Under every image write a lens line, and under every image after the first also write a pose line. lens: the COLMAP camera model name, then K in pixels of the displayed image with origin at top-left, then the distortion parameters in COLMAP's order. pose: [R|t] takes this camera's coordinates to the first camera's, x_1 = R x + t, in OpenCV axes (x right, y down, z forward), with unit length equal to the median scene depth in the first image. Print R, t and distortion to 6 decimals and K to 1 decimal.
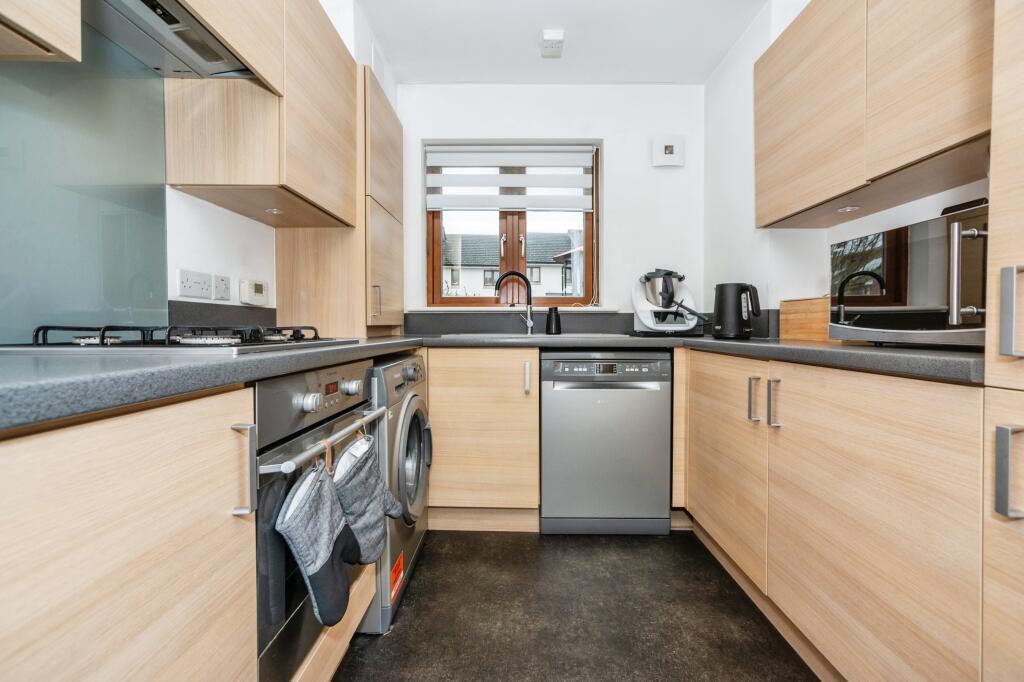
lens RADIAL K [[426.3, 0, 512.0], [0, 426.3, 341.0], [0, 0, 1]] dist [0.013409, 0.000063]
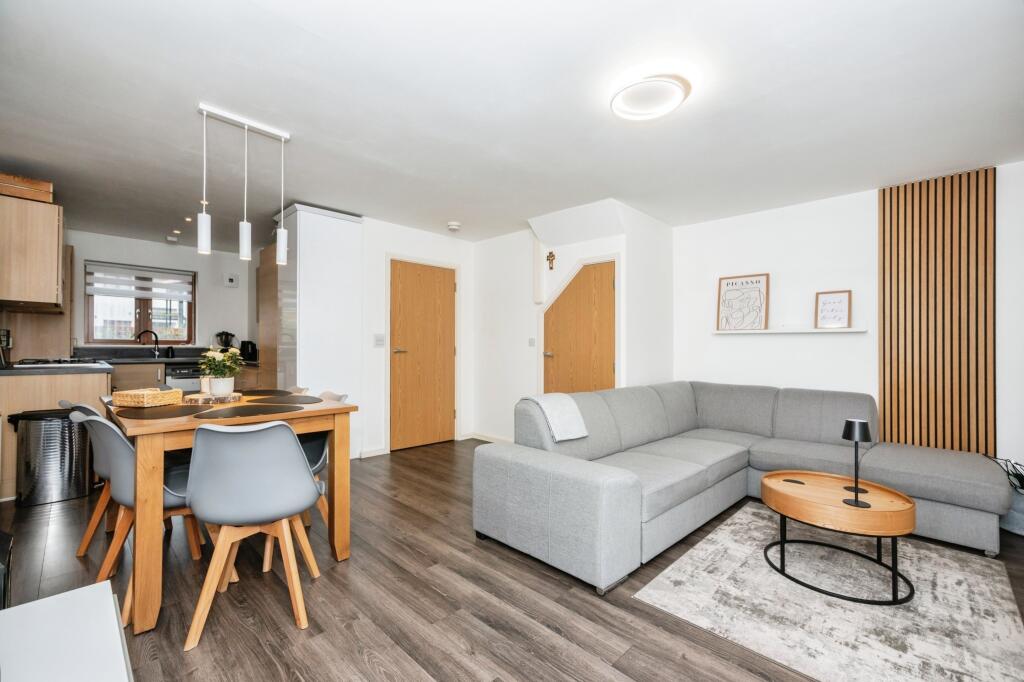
lens RADIAL K [[426.3, 0, 512.0], [0, 426.3, 341.0], [0, 0, 1]] dist [0.013409, 0.000063]
pose [[0.692531, 0.010072, 0.721318, -0.308072], [0.017611, 0.999368, -0.030863, -0.003223], [-0.721173, 0.034077, 0.691917, -1.995645]]
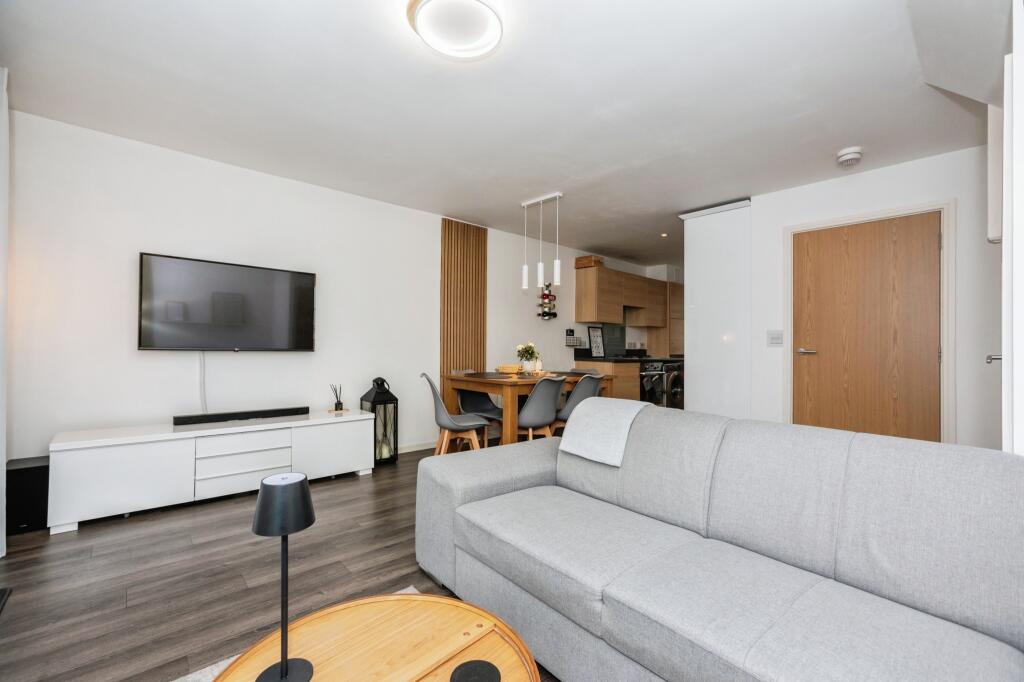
lens RADIAL K [[444.7, 0, 525.3], [0, 444.7, 344.6], [0, 0, 1]] dist [-0.000191, 0.000045]
pose [[0.691628, 0.003676, -0.722245, 1.255318], [-0.038438, 0.998757, -0.031725, 0.037055], [0.721231, 0.049704, 0.690910, -2.019794]]
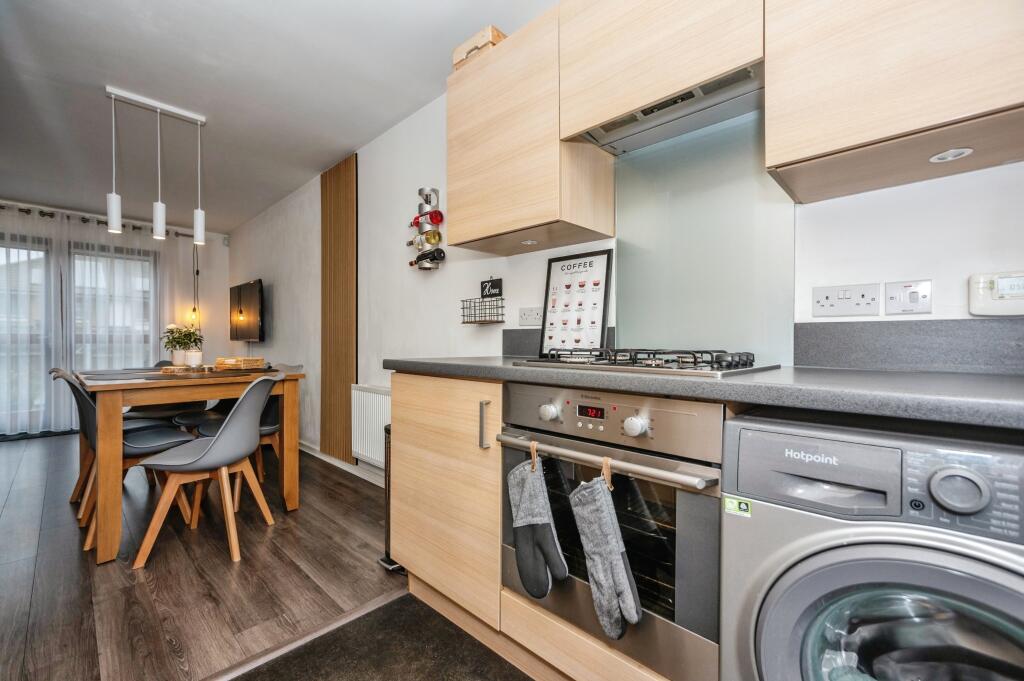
lens RADIAL K [[428.8, 0, 512.0], [0, 428.8, 340.5], [0, 0, 1]] dist [-0.001018, -0.000051]
pose [[-0.682226, -0.006574, -0.731112, 0.198862], [-0.029166, 0.999408, 0.018229, -0.030661], [0.730559, 0.033760, -0.682014, 0.679801]]
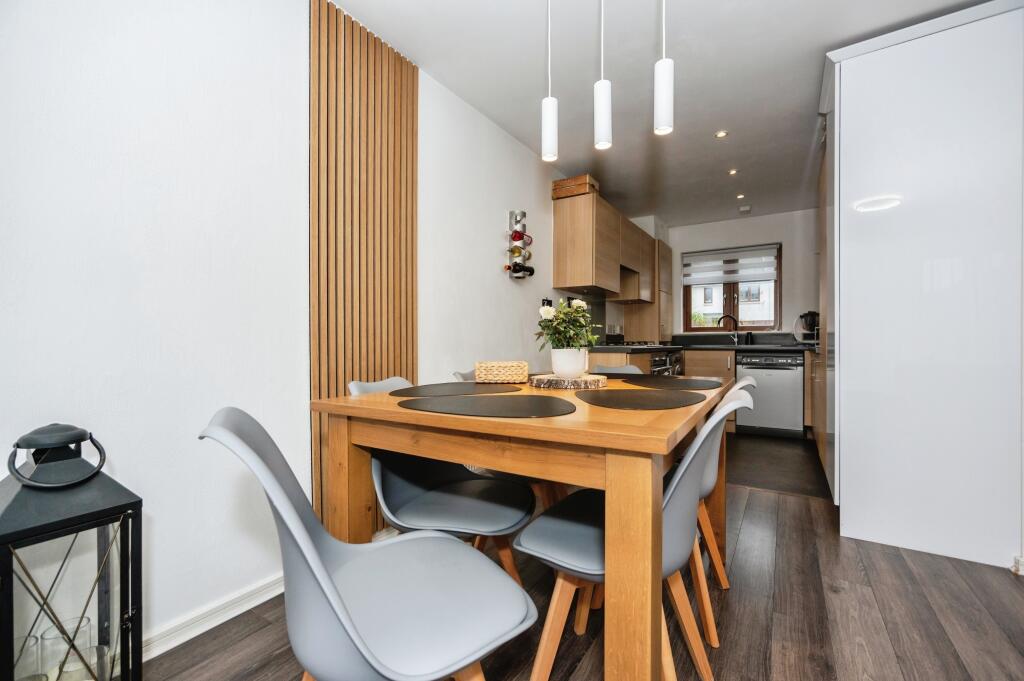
lens RADIAL K [[428.8, 0, 512.0], [0, 428.8, 340.5], [0, 0, 1]] dist [-0.001018, -0.000051]
pose [[0.843899, -0.006480, -0.536464, 0.243106], [-0.015448, 0.999219, -0.036370, 0.054612], [0.536280, 0.038980, 0.843139, -1.352562]]
